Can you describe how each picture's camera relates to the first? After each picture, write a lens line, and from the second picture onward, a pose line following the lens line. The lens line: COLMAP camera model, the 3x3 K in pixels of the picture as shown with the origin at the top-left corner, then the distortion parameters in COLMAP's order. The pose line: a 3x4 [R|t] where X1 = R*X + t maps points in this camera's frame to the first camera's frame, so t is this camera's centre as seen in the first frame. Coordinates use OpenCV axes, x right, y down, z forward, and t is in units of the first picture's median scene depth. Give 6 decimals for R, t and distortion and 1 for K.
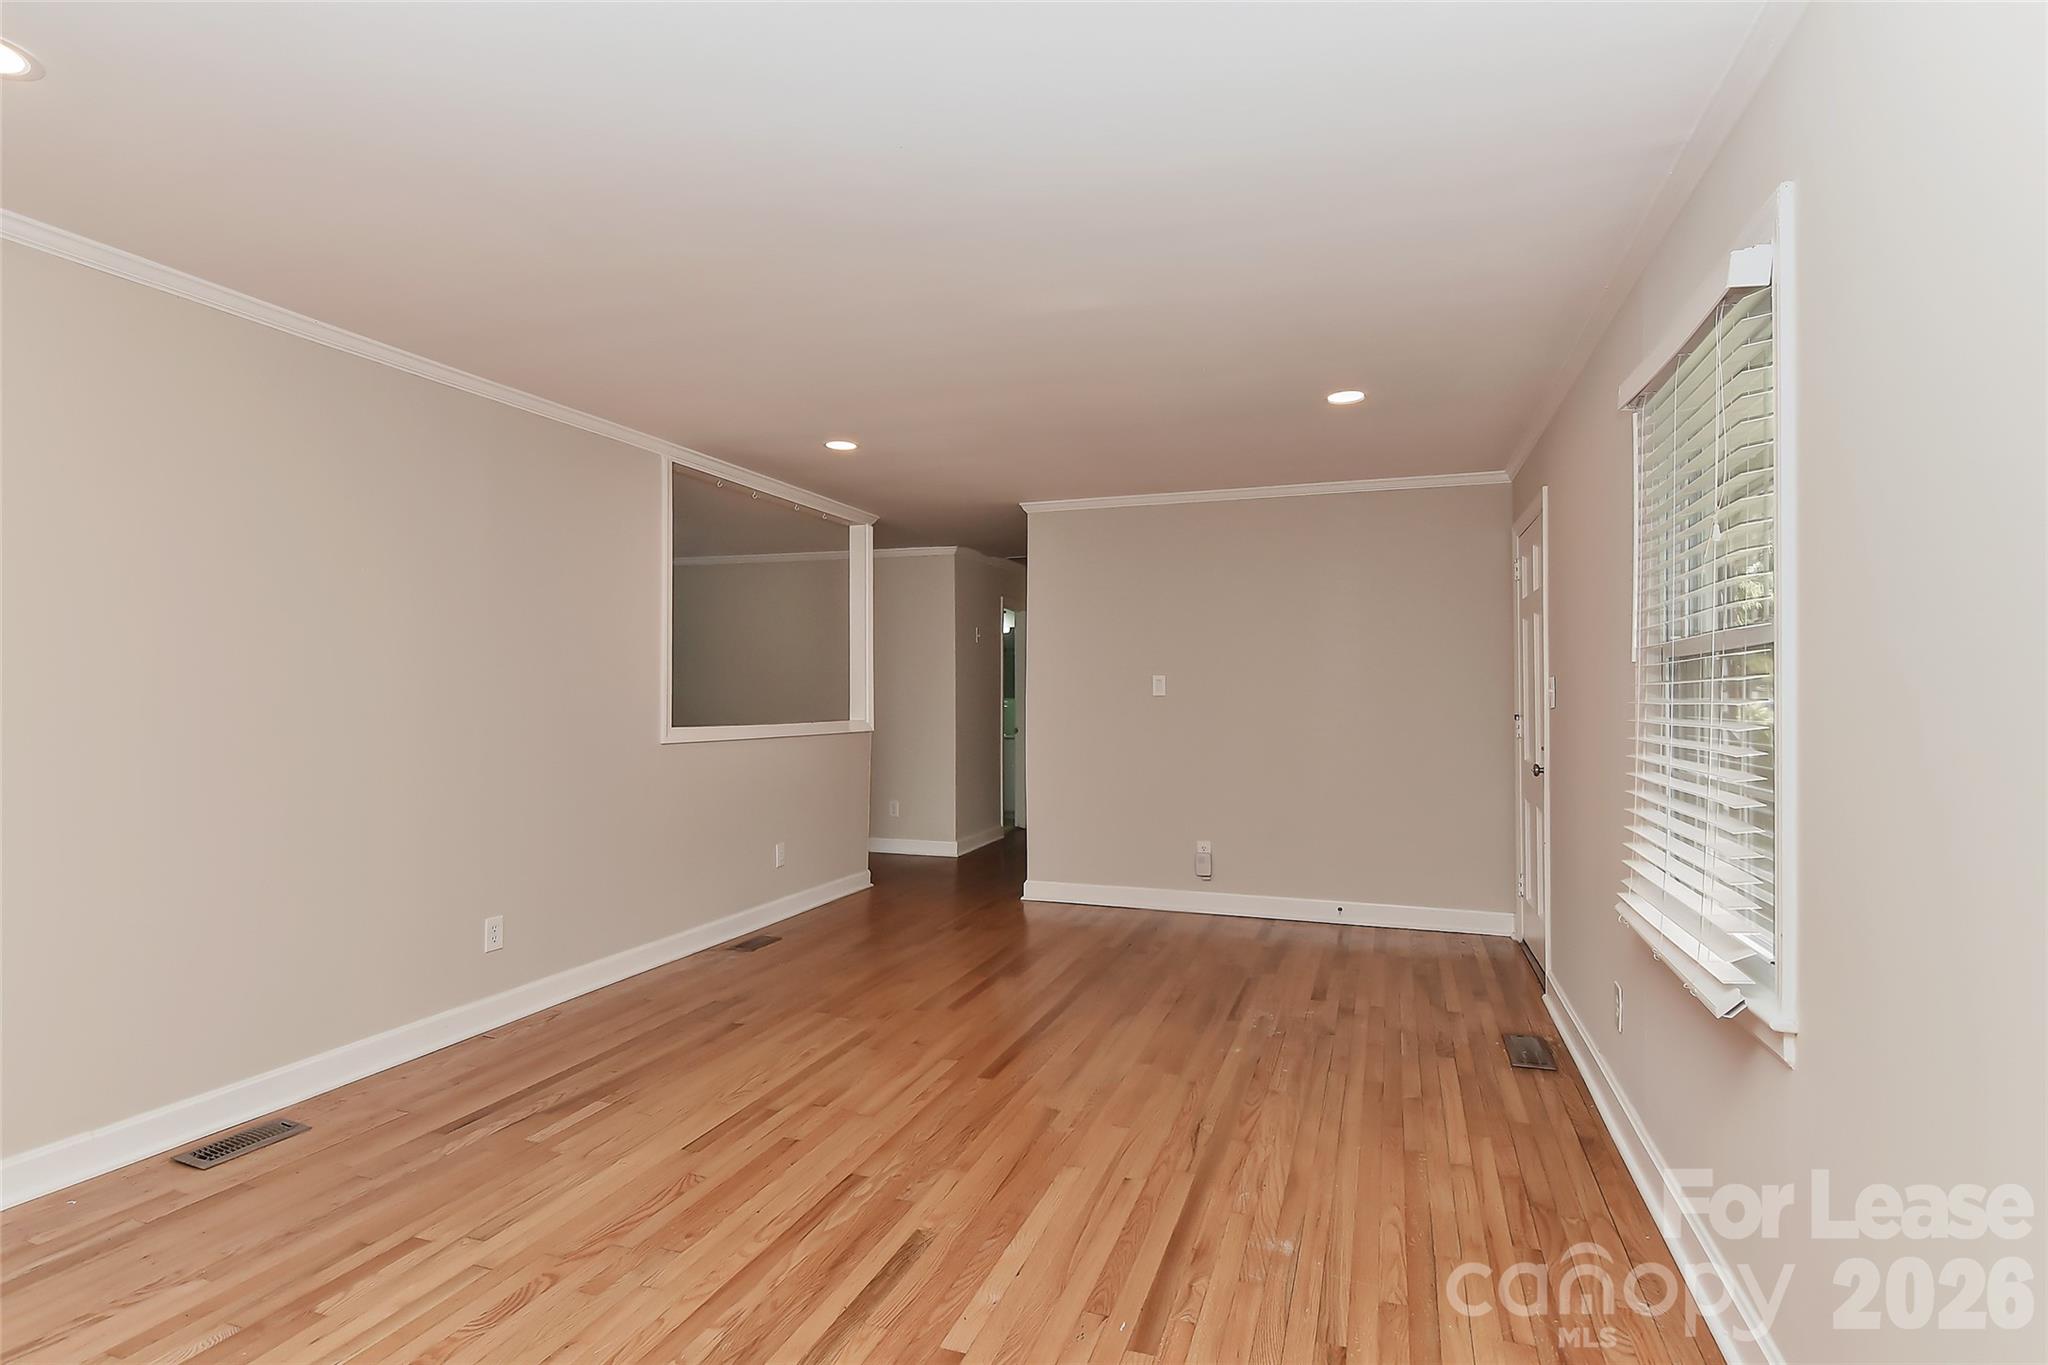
lens RADIAL K [[1017.9, 0, 1019.8], [0, 1017.9, 685.0], [0, 0, 1]] dist [0.002331, -0.000953]
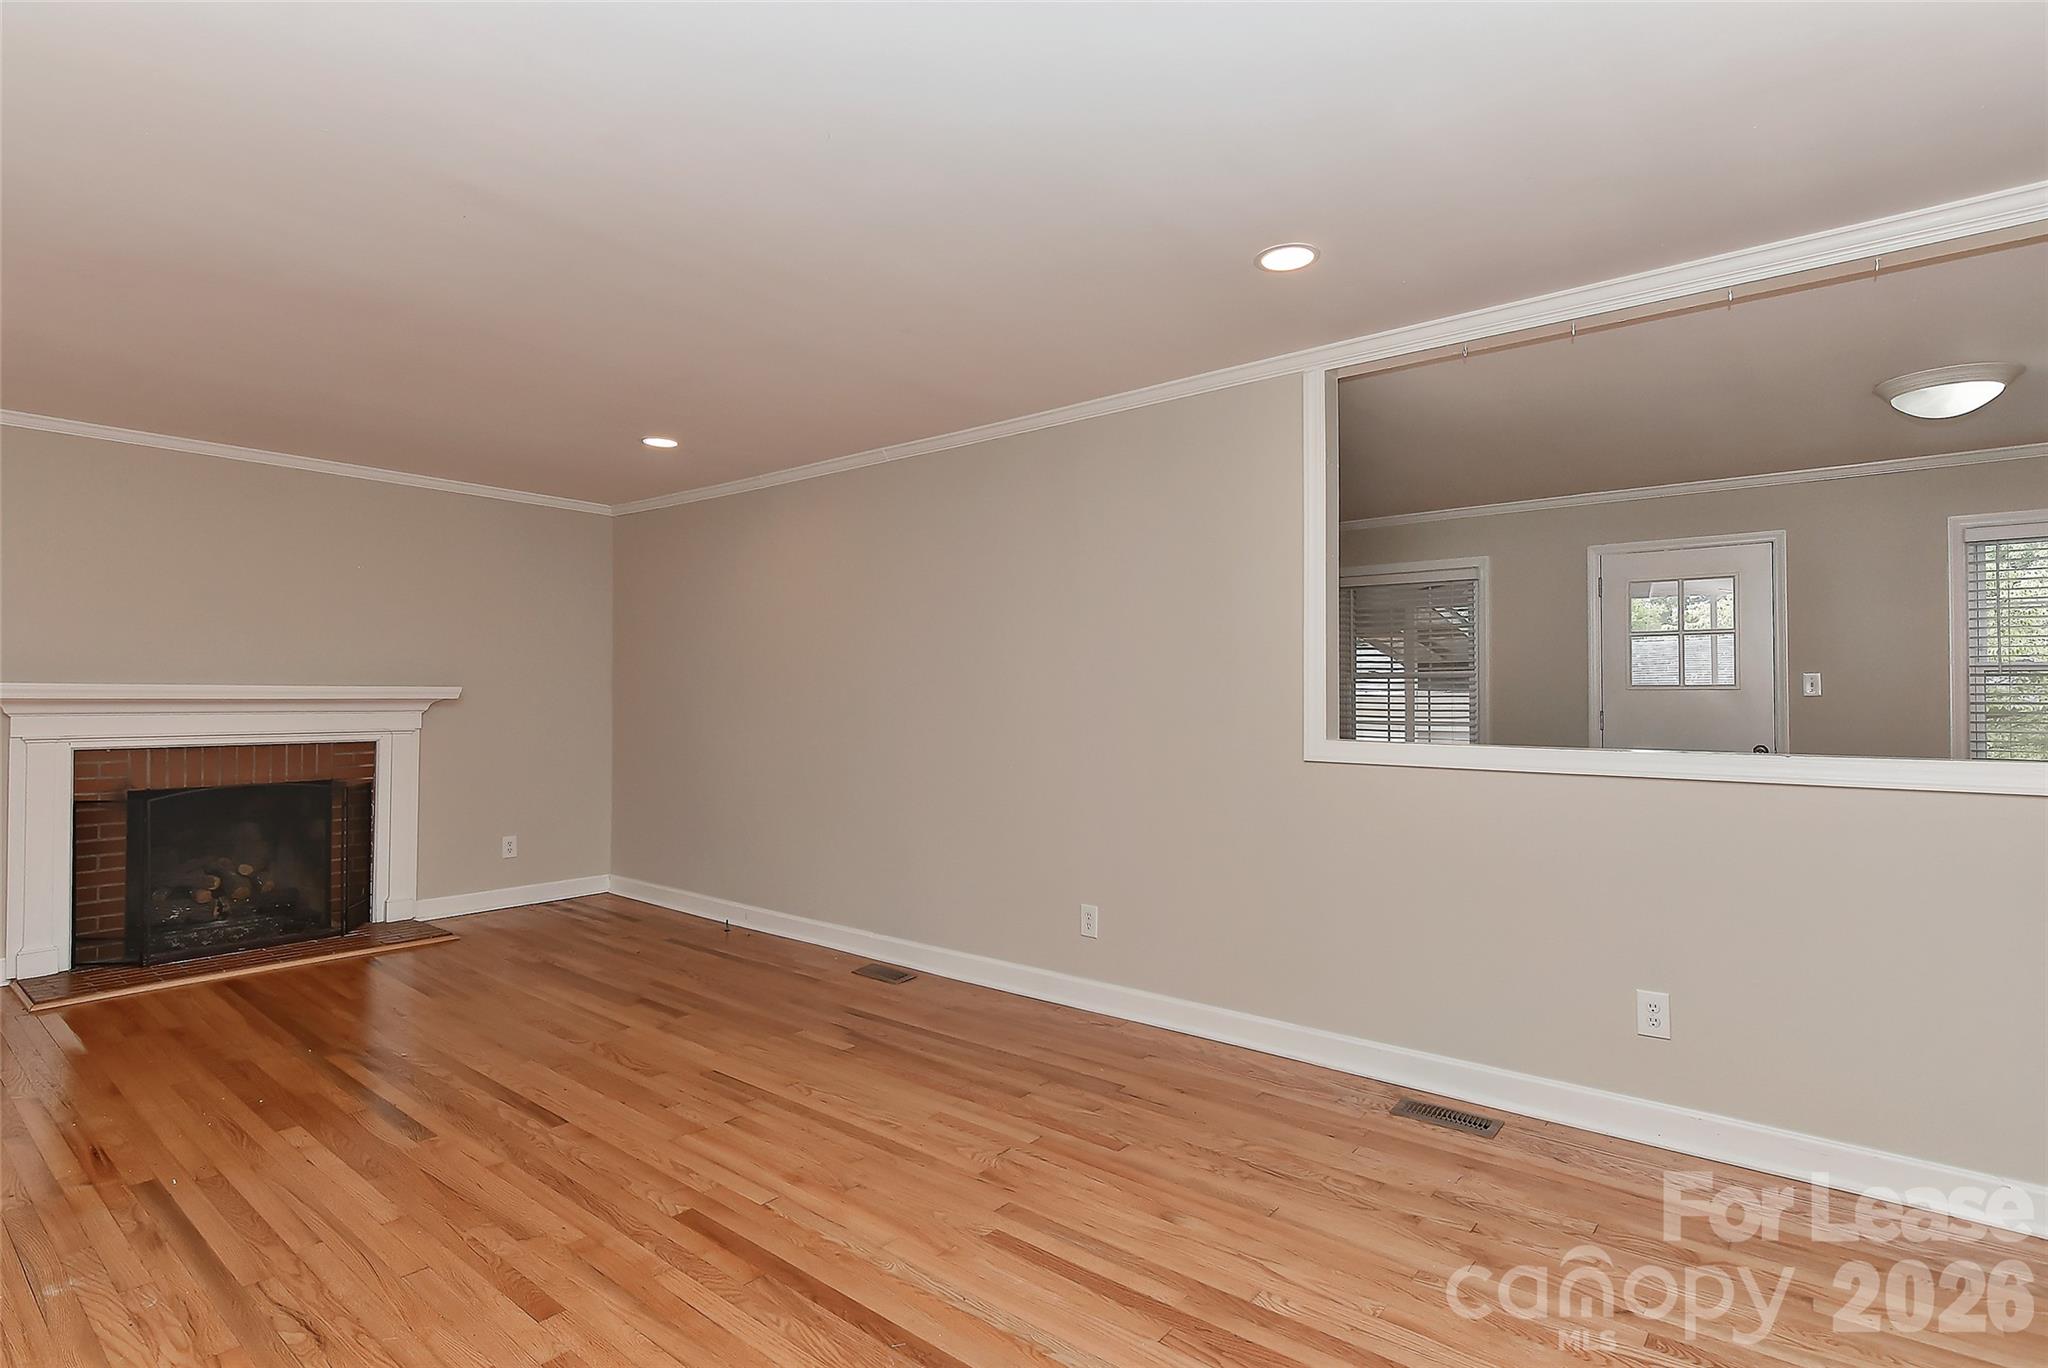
lens RADIAL K [[1017.9, 0, 1019.8], [0, 1017.9, 686.5], [0, 0, 1]] dist [0.002331, -0.000953]
pose [[-0.334935, -0.010006, -0.942188, 0.610969], [0.008228, 0.999874, -0.013543, 0.016561], [0.942205, -0.012288, -0.334811, 1.549500]]
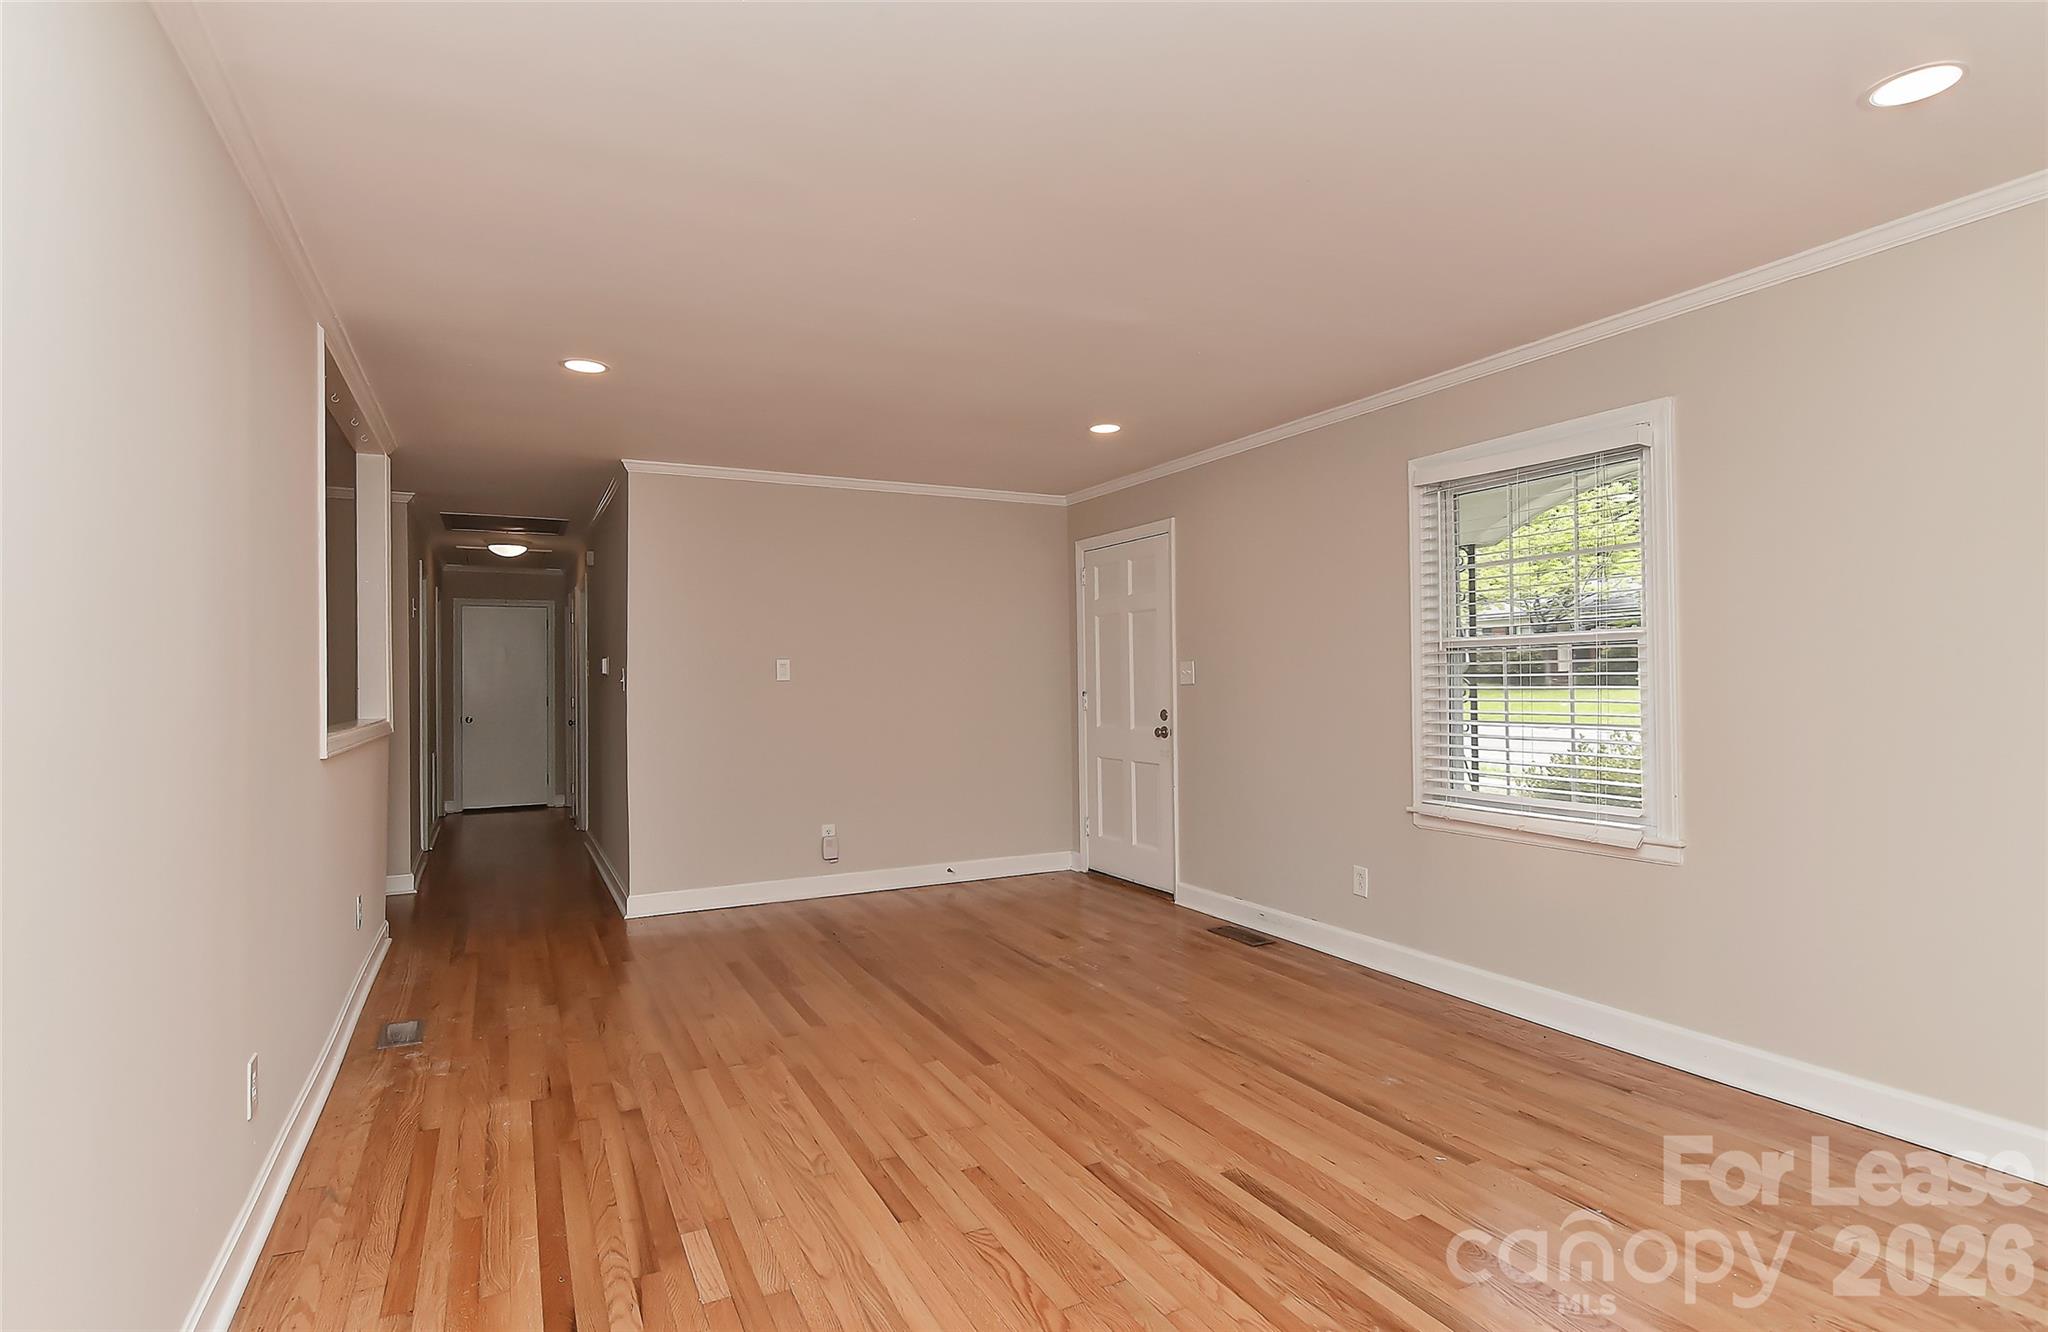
lens RADIAL K [[1017.0, 0, 1024.0], [0, 1017.0, 666.0], [0, 0, 1]] dist [0.000823, -0.000011]
pose [[0.682252, -0.000030, 0.731117, -0.772100], [0.003439, 0.999989, -0.003168, 0.000833], [-0.731109, 0.004676, 0.682245, 0.311438]]
